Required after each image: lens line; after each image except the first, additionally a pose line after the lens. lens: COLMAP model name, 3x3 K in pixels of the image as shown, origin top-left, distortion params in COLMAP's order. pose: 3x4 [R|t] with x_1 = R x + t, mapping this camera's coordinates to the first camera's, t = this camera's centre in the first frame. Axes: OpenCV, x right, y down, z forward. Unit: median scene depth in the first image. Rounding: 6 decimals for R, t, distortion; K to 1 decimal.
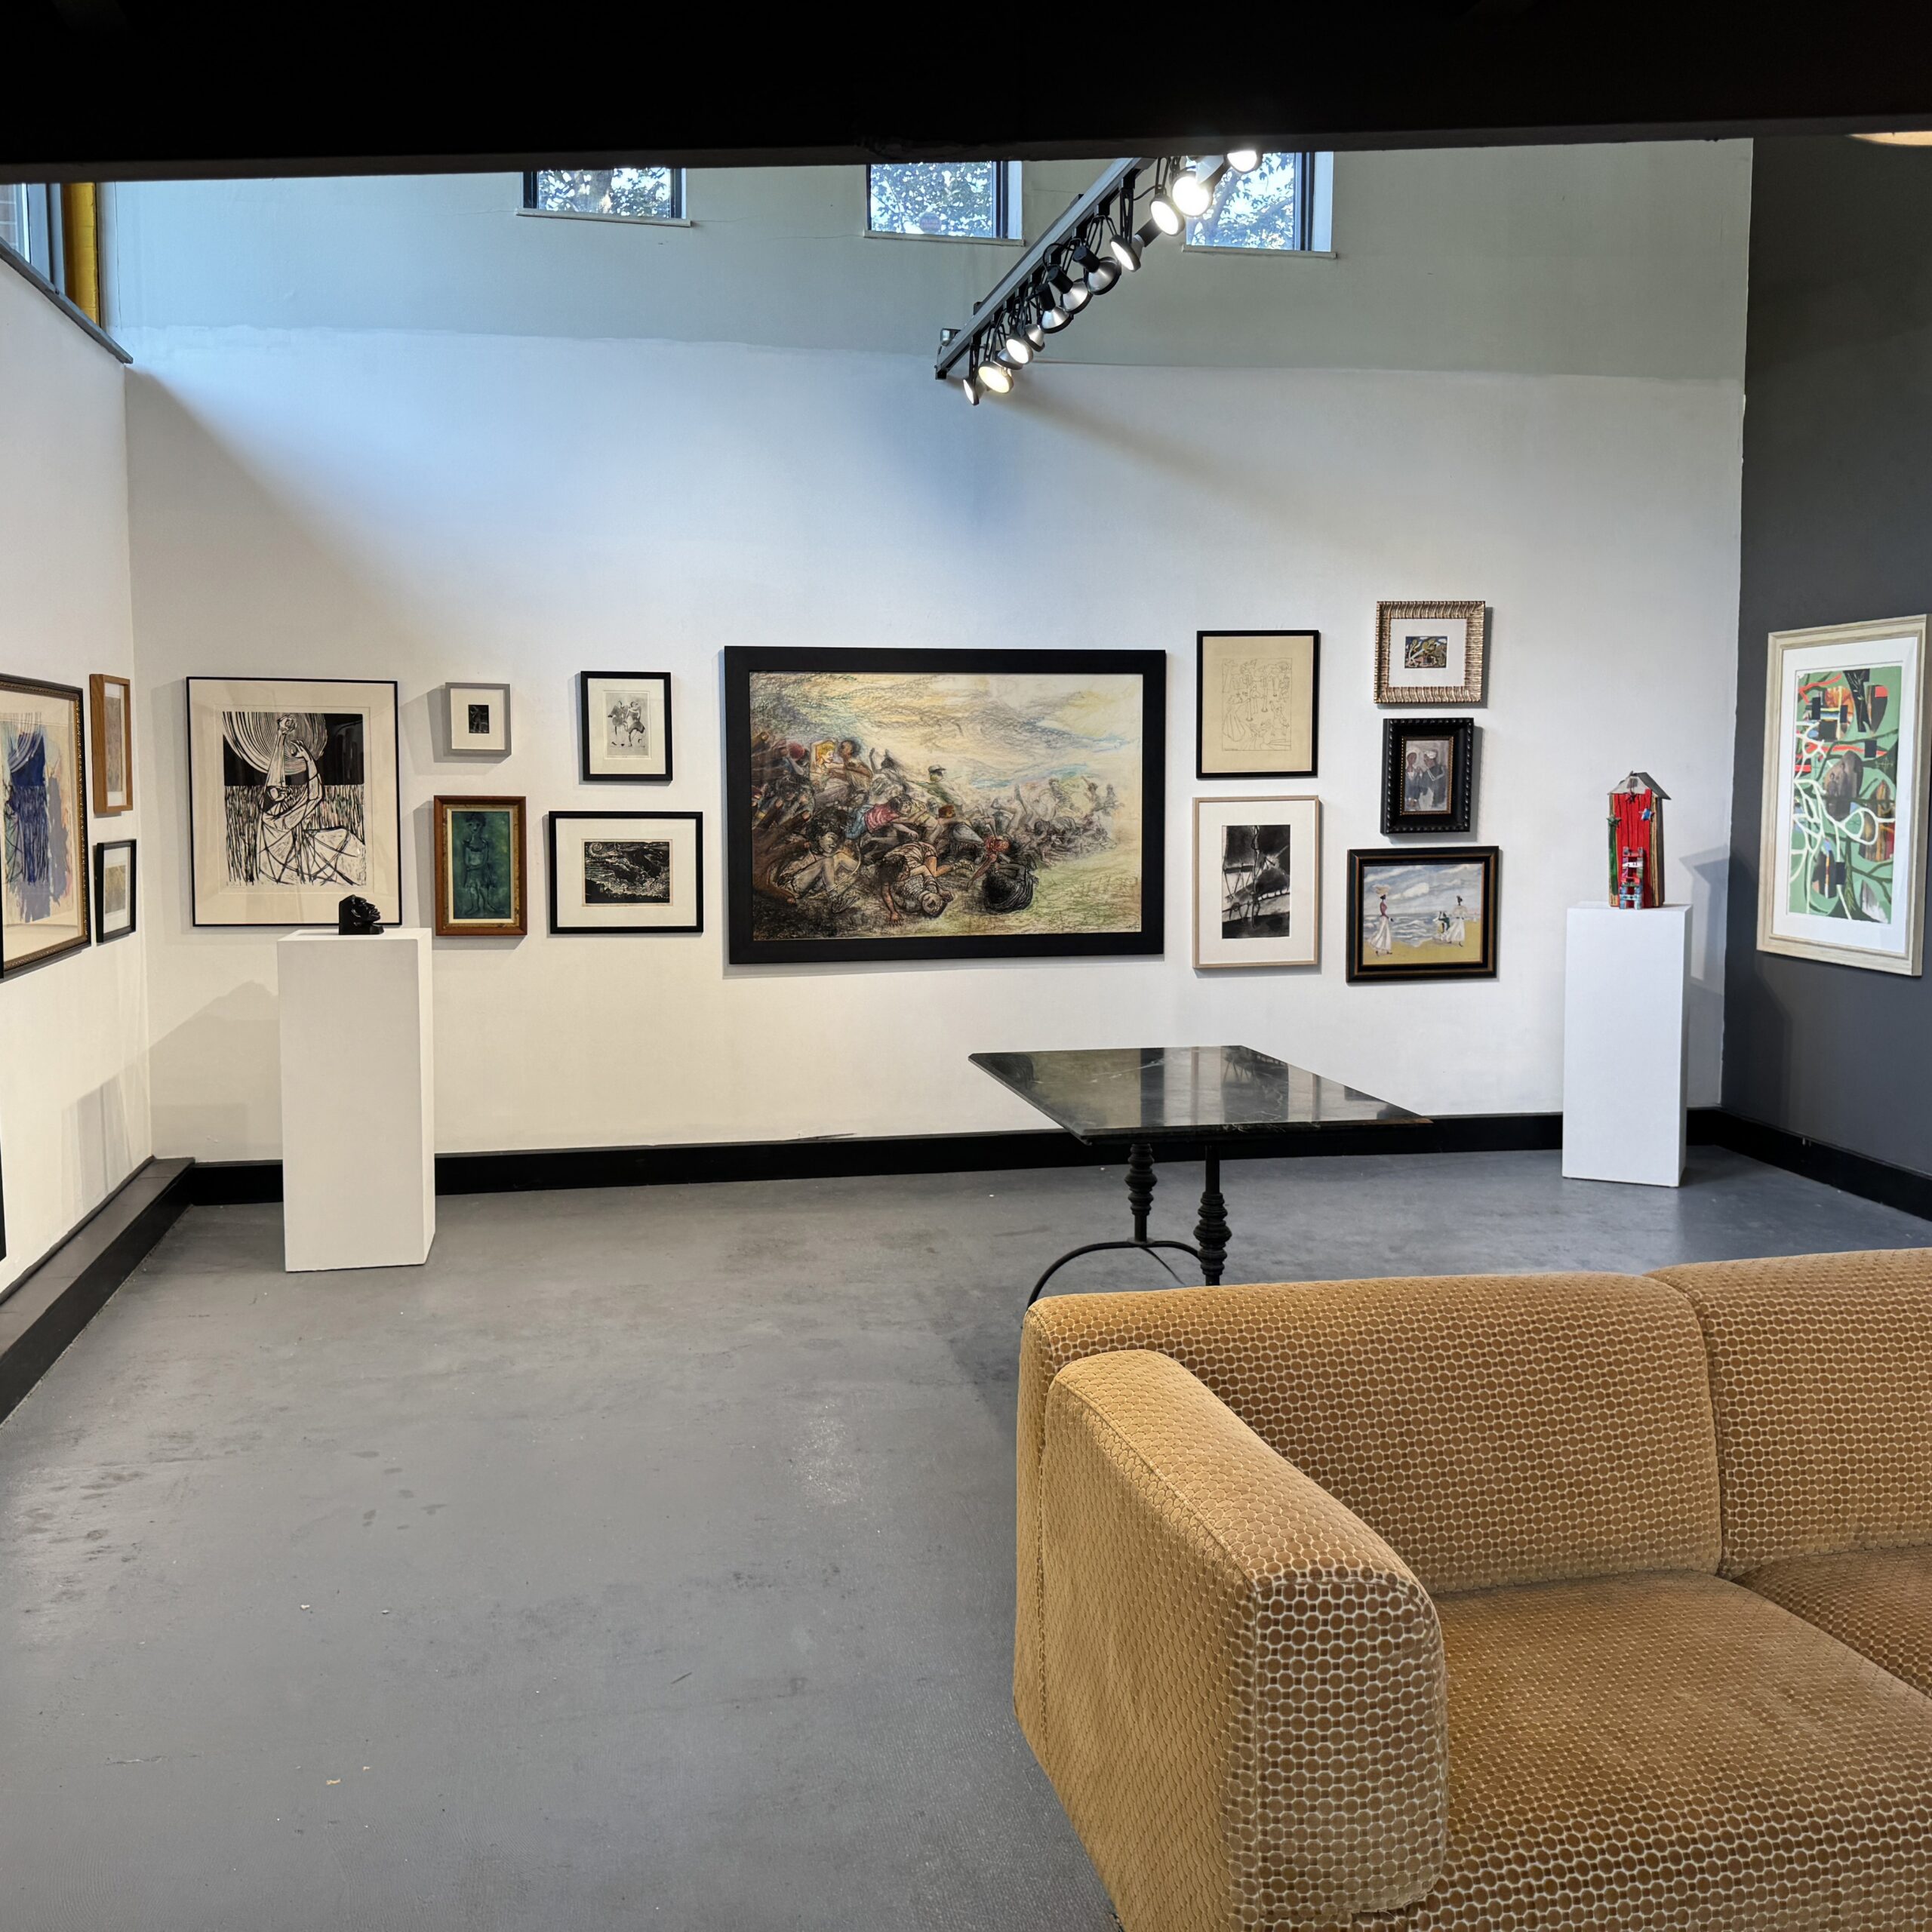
lens RADIAL K [[2143.0, 0, 928.5], [0, 2143.0, 914.5], [0, 0, 1]] dist [0.189832, -0.379262]
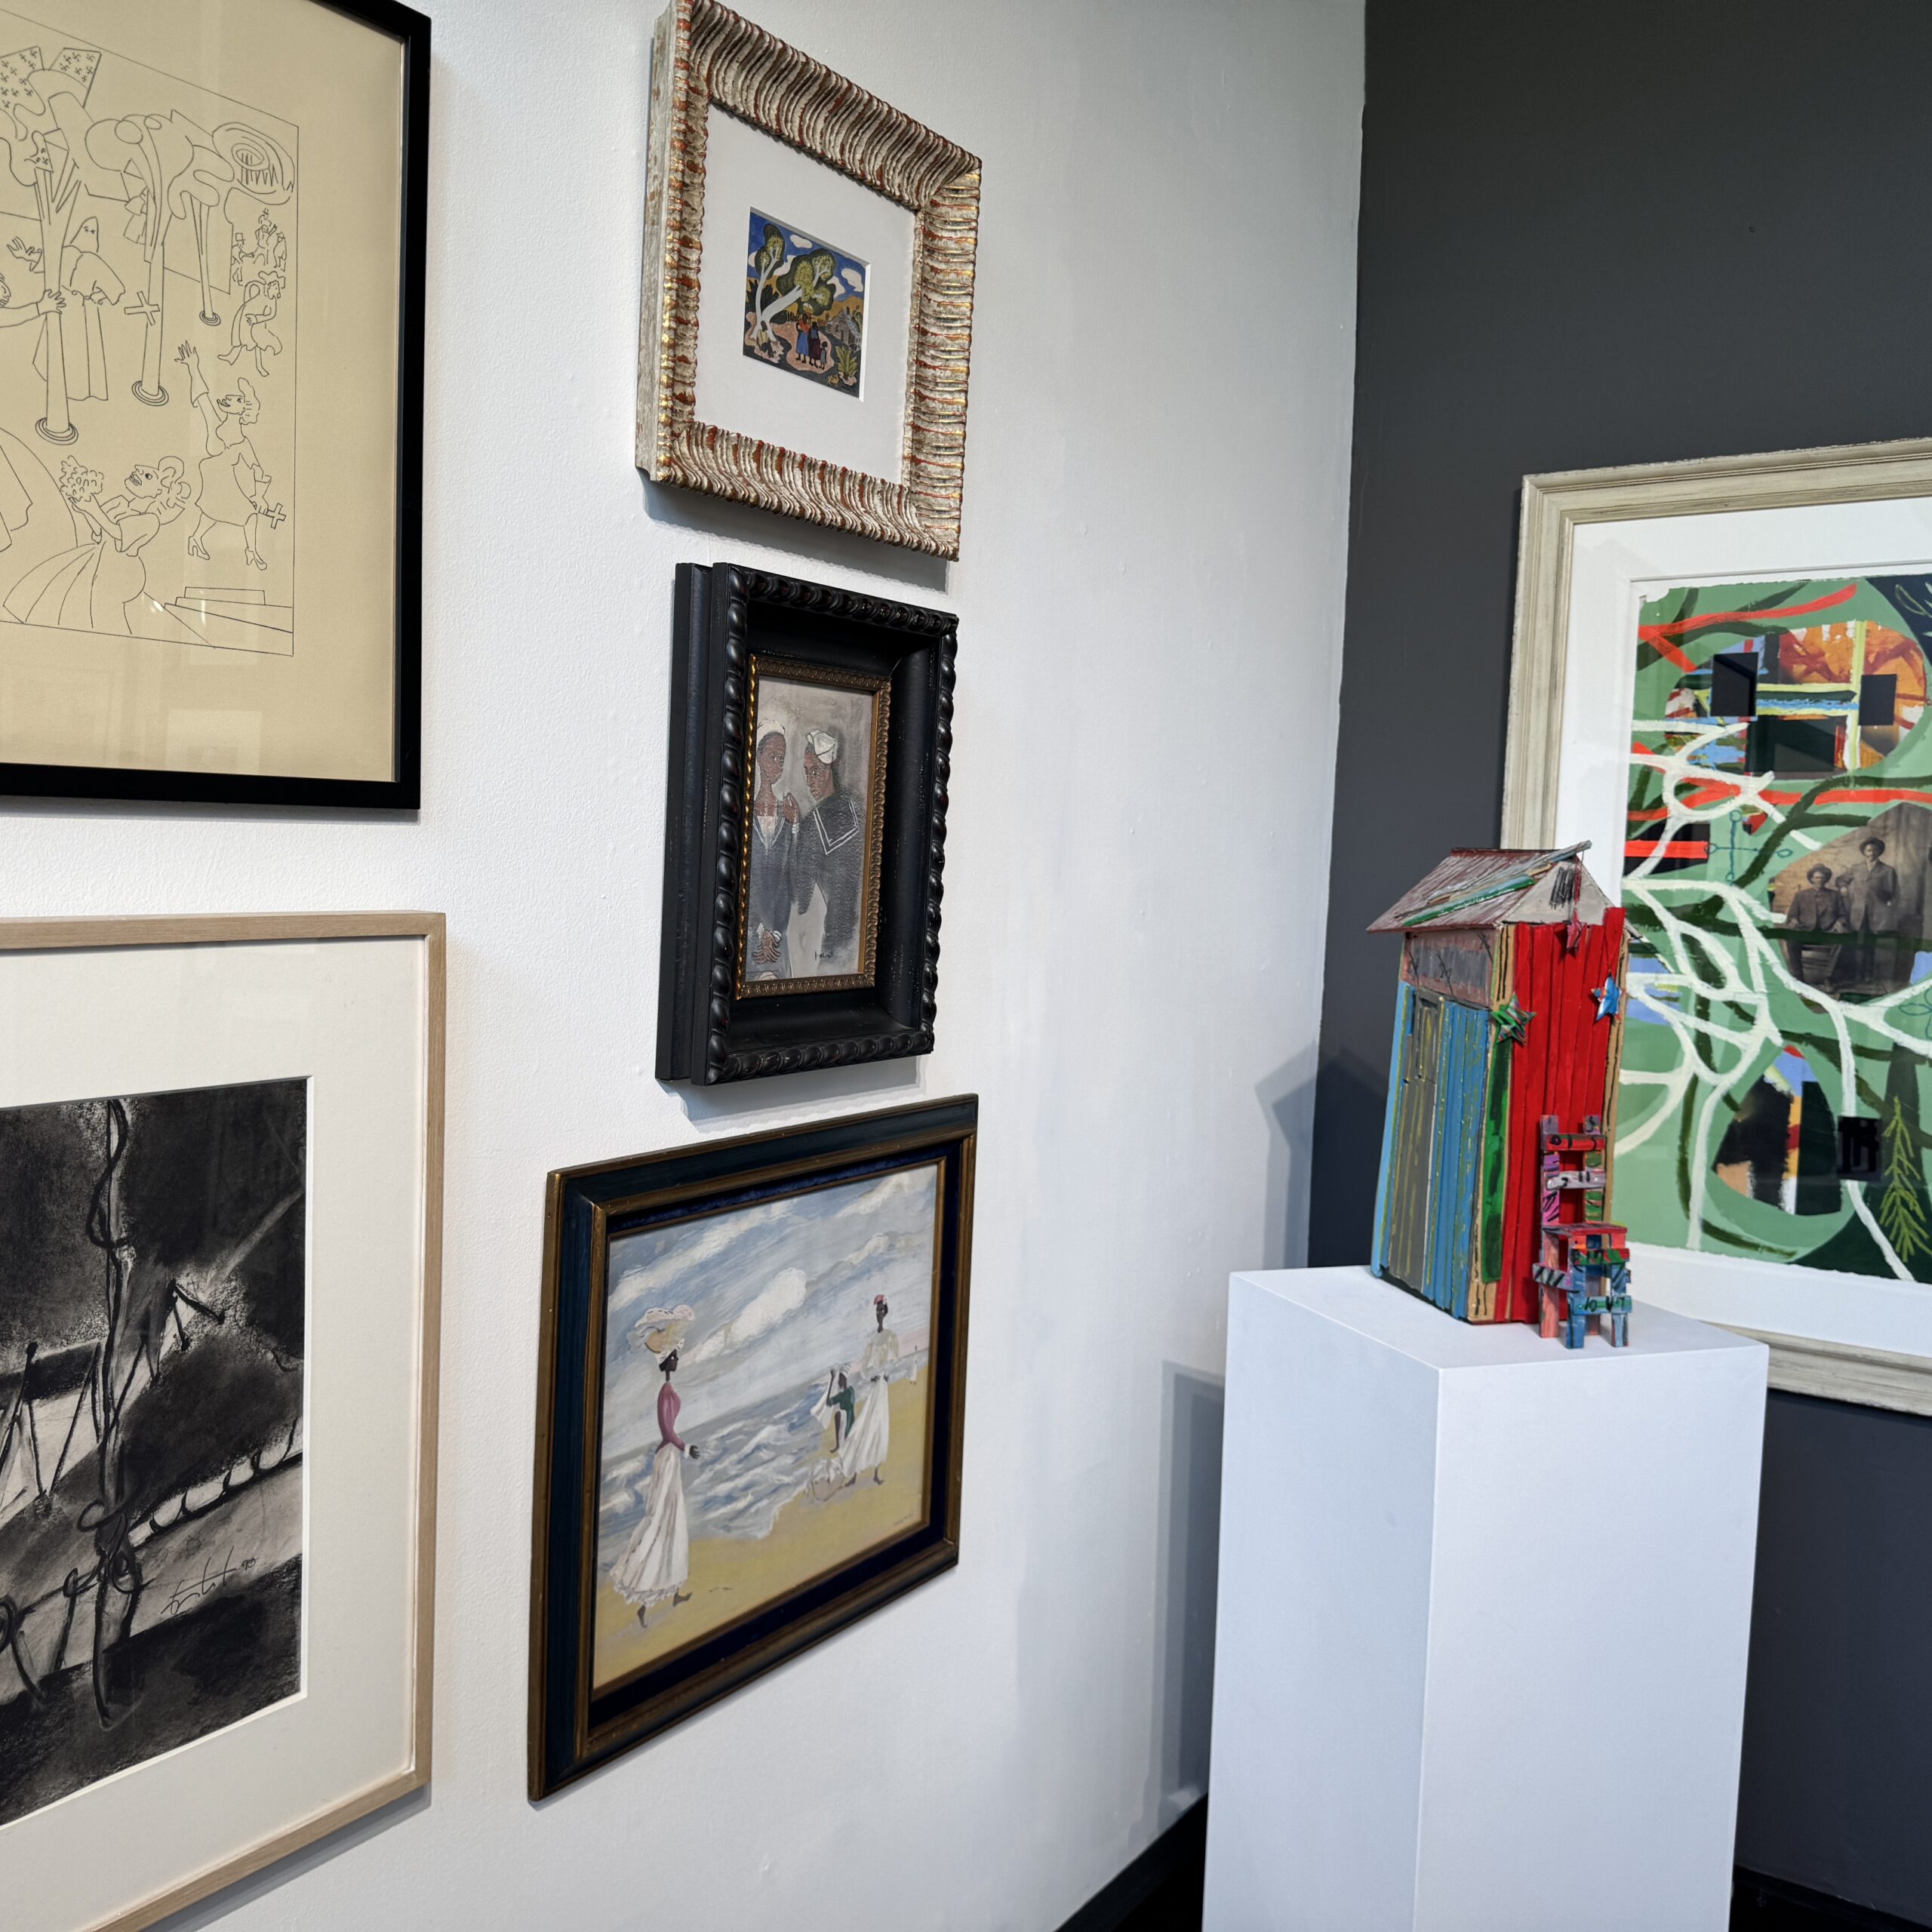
lens RADIAL K [[1801.5, 0, 969.3], [0, 1801.5, 977.0], [0, 0, 1]] dist [0.132286, -0.199851]
pose [[0.682717, -0.024832, 0.730261, 0.094930], [0.016547, 0.999691, 0.018525, -0.051867], [-0.730495, -0.000564, 0.682918, 0.854956]]
